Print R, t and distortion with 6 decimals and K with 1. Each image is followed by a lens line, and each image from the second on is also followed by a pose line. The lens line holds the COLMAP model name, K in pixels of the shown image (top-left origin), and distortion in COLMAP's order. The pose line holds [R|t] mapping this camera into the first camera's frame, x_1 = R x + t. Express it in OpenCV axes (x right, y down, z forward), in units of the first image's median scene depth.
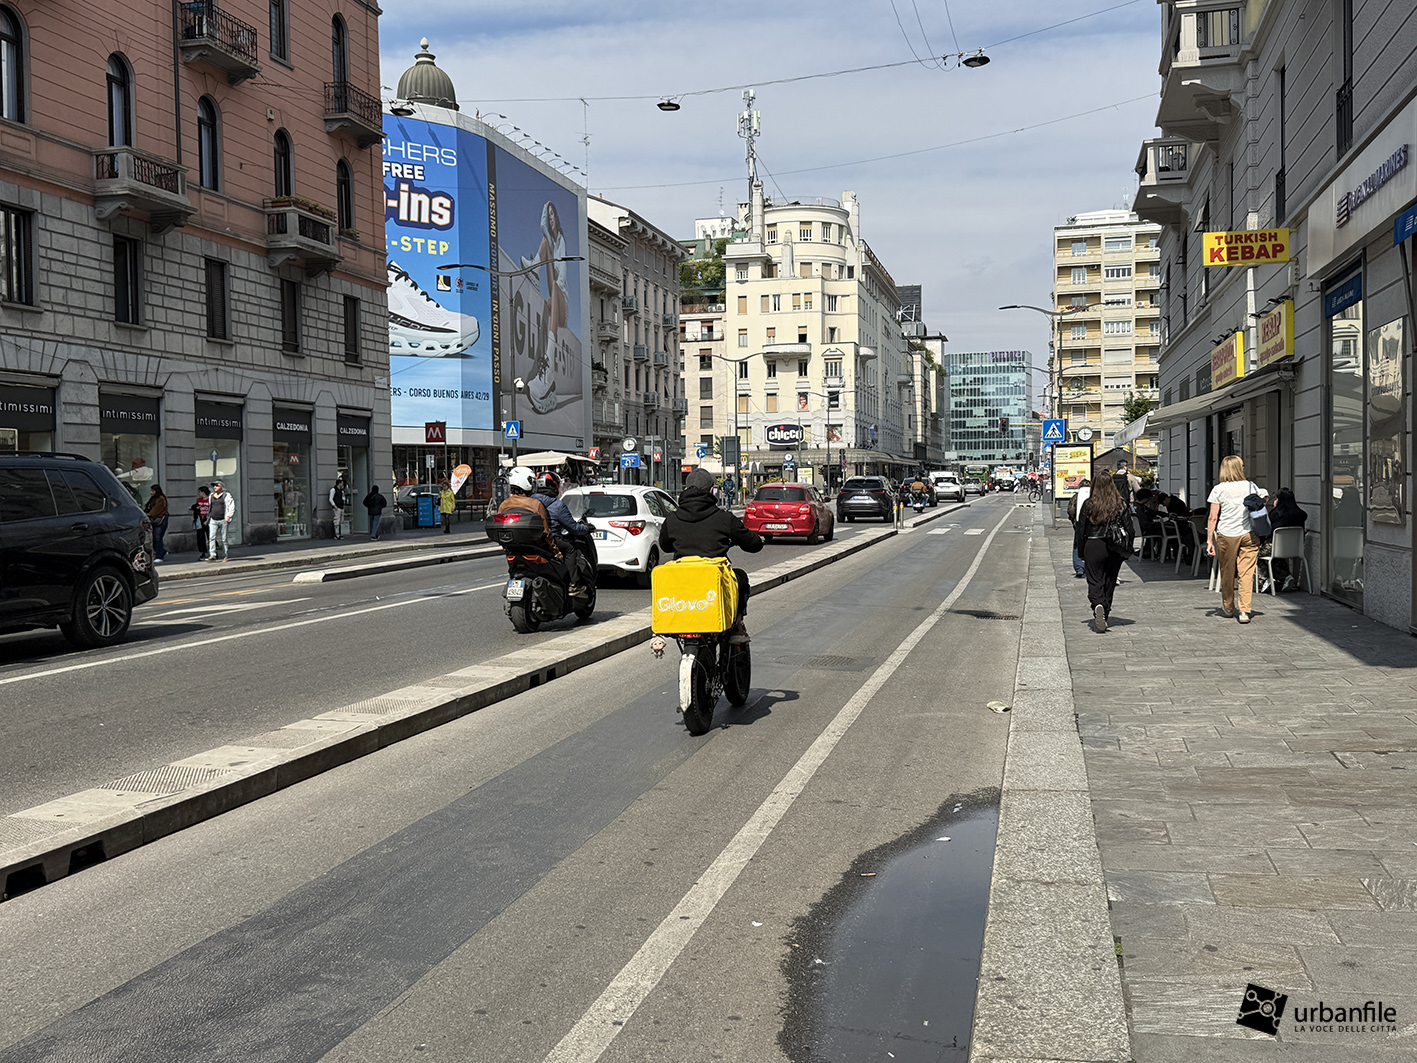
lens RADIAL K [[1393.3, 0, 708.5], [0, 1393.3, 531.5], [0, 0, 1]] dist [0.148525, 0.002892]
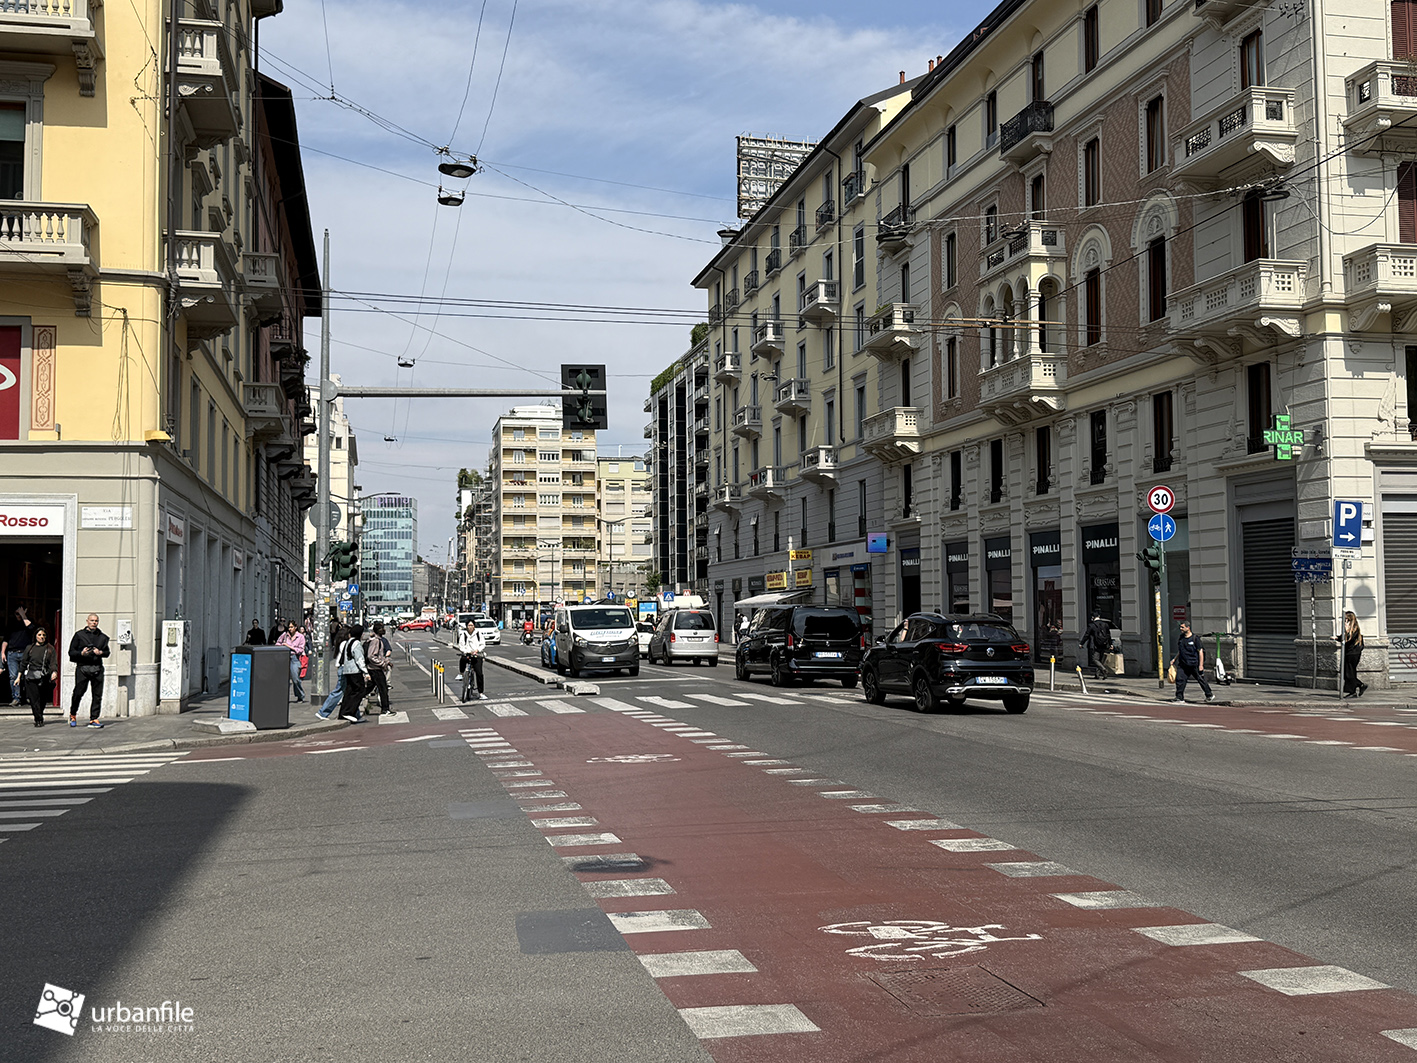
lens RADIAL K [[1498.8, 0, 708.5], [0, 1498.8, 531.5], [0, 0, 1]] dist [0.164412, -0.440066]
pose [[0.900260, 0.033081, 0.434094, -0.207355], [0.008802, 0.995522, -0.094120, 0.013231], [-0.435264, 0.088554, 0.895937, -0.323237]]
